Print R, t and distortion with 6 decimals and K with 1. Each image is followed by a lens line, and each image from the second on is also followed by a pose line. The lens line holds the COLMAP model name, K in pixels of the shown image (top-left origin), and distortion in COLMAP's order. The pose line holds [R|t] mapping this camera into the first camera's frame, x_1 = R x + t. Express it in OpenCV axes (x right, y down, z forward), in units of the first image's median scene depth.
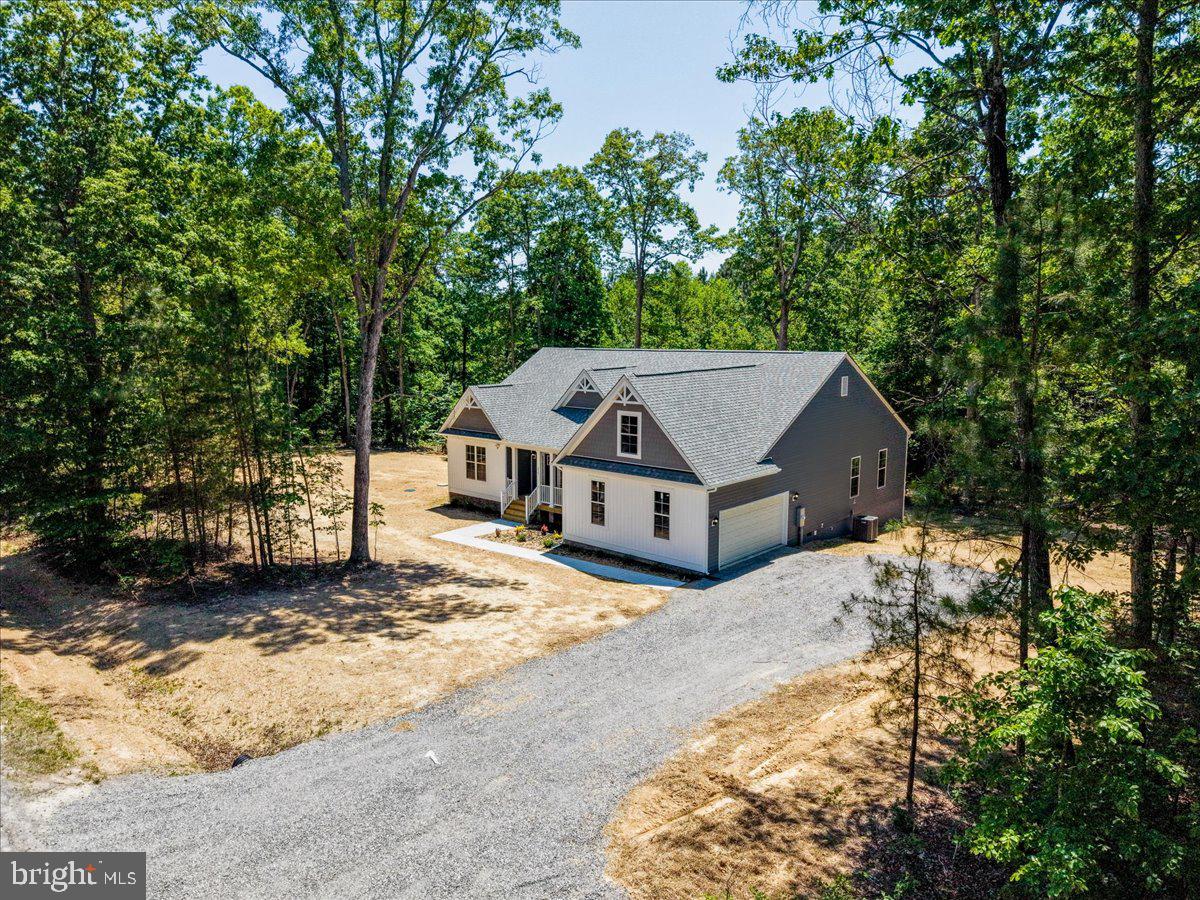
lens RADIAL K [[867.6, 0, 510.1], [0, 867.6, 448.1], [0, 0, 1]] dist [0.119018, -0.001536]
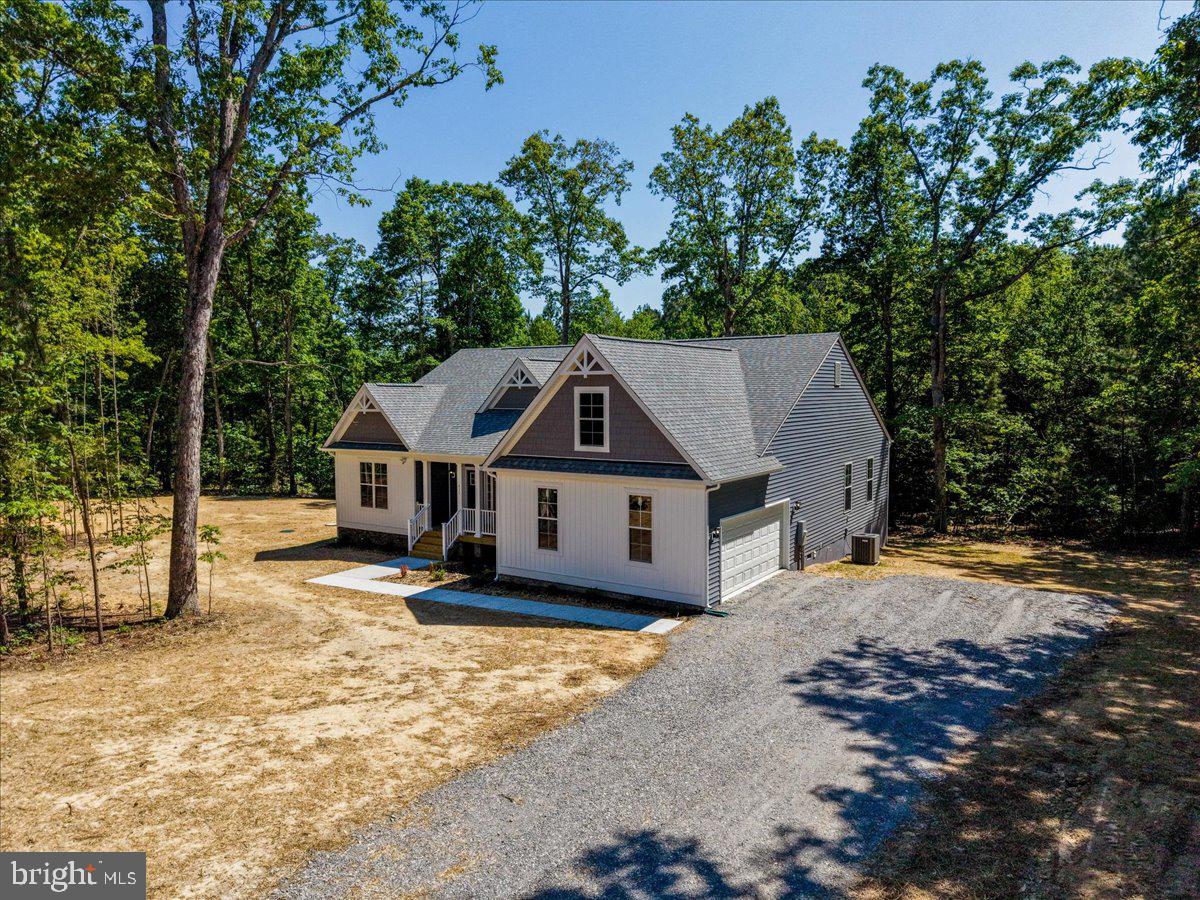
lens RADIAL K [[850.0, 0, 600.0], [0, 850.0, 450.0], [0, 0, 1]] dist [0.030887, -0.003275]
pose [[0.977981, -0.006469, 0.208595, -0.001799], [0.021979, 0.997154, -0.072122, 0.052047], [-0.207535, 0.075118, 0.975339, 0.275240]]
